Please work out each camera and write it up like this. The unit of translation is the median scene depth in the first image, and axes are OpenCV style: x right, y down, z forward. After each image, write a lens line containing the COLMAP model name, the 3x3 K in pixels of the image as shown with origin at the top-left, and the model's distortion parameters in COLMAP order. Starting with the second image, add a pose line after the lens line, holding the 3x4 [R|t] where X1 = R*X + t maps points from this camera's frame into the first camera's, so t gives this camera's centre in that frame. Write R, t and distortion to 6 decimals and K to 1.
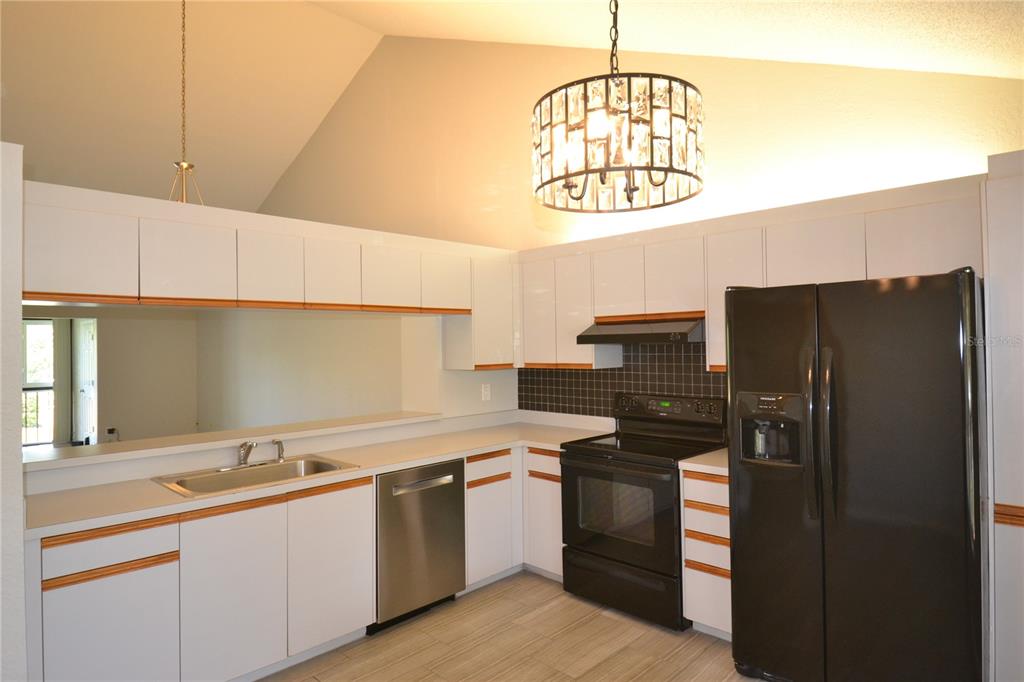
lens RADIAL K [[605.6, 0, 510.9], [0, 605.6, 337.3], [0, 0, 1]] dist [0.036400, -0.045003]
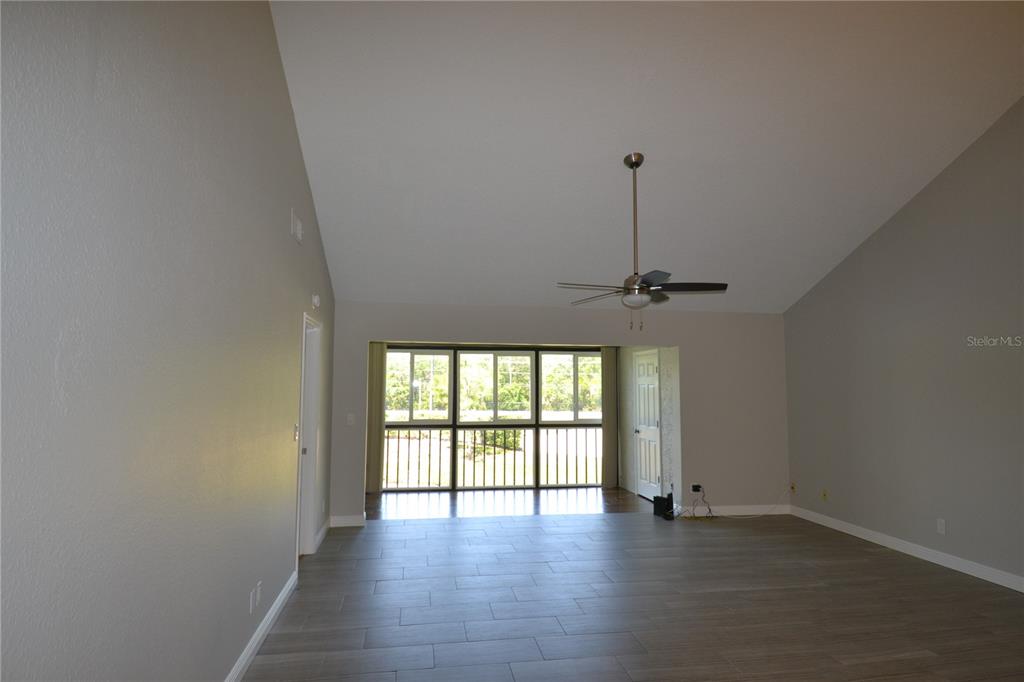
lens RADIAL K [[608.2, 0, 504.5], [0, 608.2, 336.5], [0, 0, 1]] dist [0.052877, -0.058656]
pose [[0.800778, -0.029315, -0.598244, -0.934777], [-0.008069, 0.998183, -0.059713, 0.018197], [0.598907, 0.052644, 0.799086, 0.523045]]
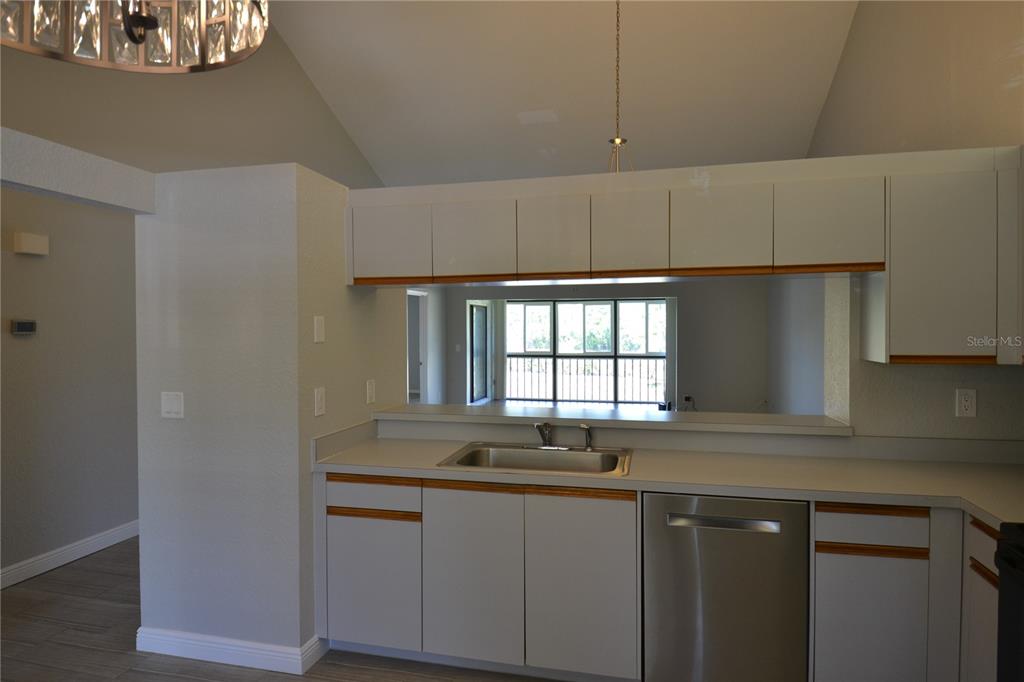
lens RADIAL K [[608.2, 0, 504.5], [0, 608.2, 336.5], [0, 0, 1]] dist [0.052877, -0.058656]
pose [[0.504125, 0.024708, -0.863277, 0.310274], [0.009237, 0.999379, 0.033998, 0.003183], [0.863581, -0.025113, 0.503584, 0.411081]]
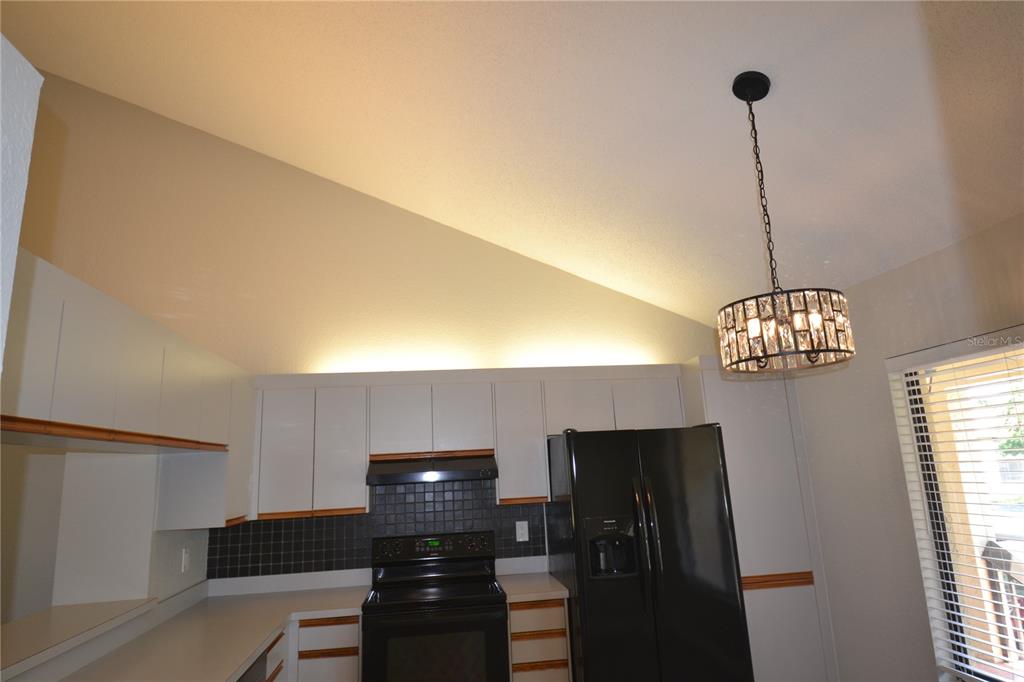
lens RADIAL K [[605.6, 0, 510.9], [0, 605.6, 337.3], [0, 0, 1]] dist [0.036400, -0.045003]
pose [[0.616117, 0.151022, 0.773041, -0.522235], [0.027981, 0.976630, -0.213096, -0.005446], [-0.787157, 0.152923, 0.597493, 0.260988]]
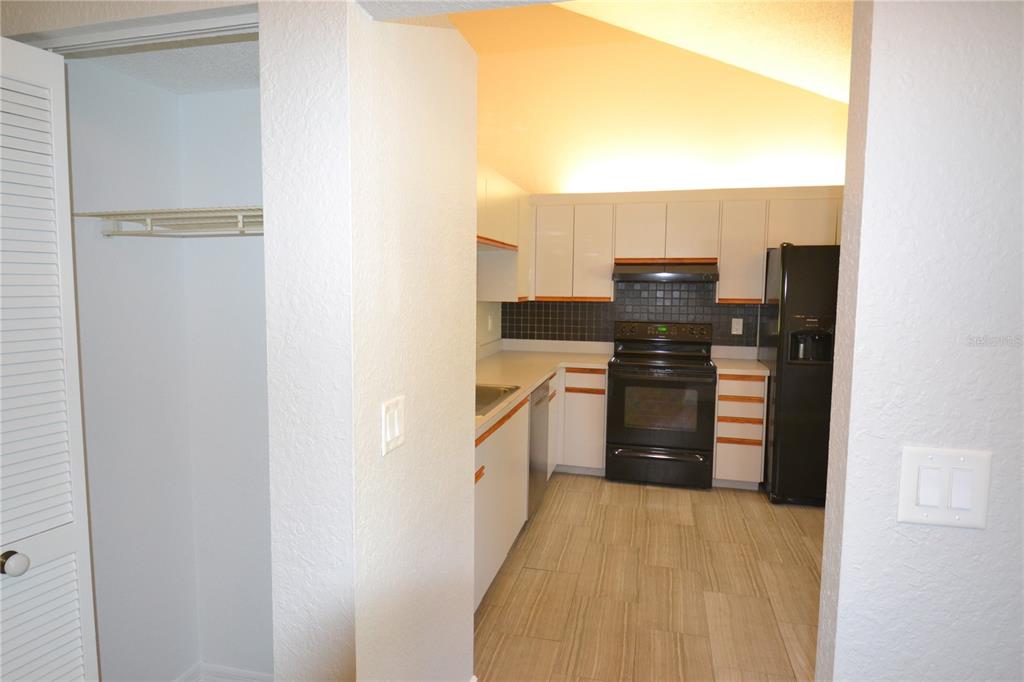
lens RADIAL K [[605.6, 0, 510.9], [0, 605.6, 337.3], [0, 0, 1]] dist [0.036400, -0.045003]
pose [[0.859096, -0.022720, 0.511311, -0.718997], [-0.028642, 0.995315, 0.092350, 0.018857], [-0.511013, -0.093982, 0.854420, 0.063528]]
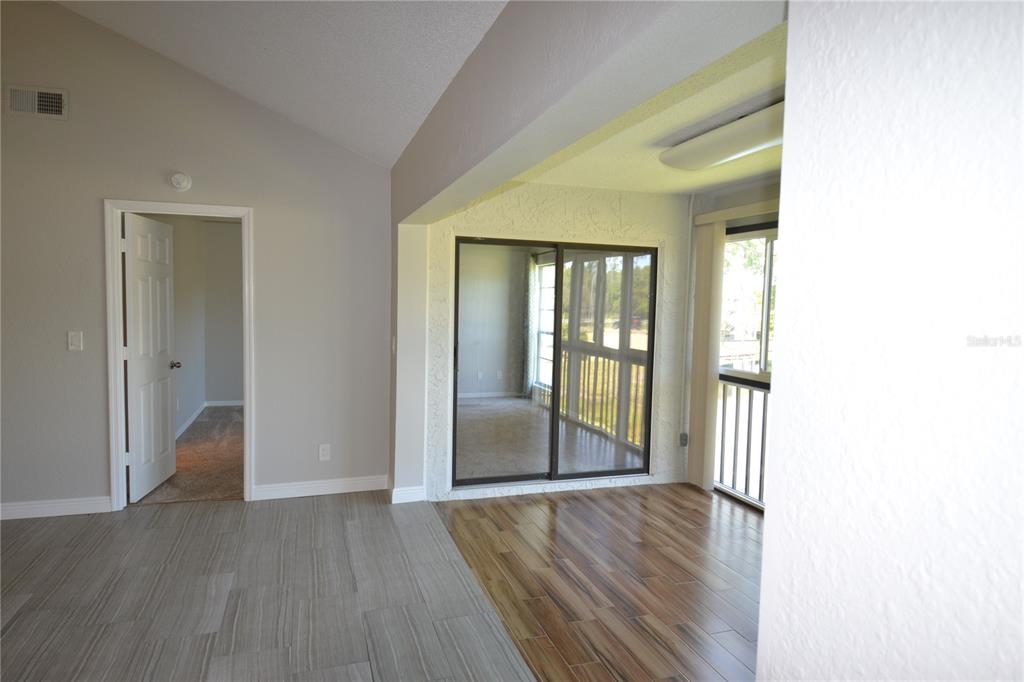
lens RADIAL K [[608.2, 0, 504.5], [0, 608.2, 336.5], [0, 0, 1]] dist [0.052877, -0.058656]
pose [[-0.458861, 0.056130, -0.886733, -1.430395], [-0.000931, 0.997972, 0.063653, 0.066708], [0.888507, 0.030034, -0.457878, 2.500143]]
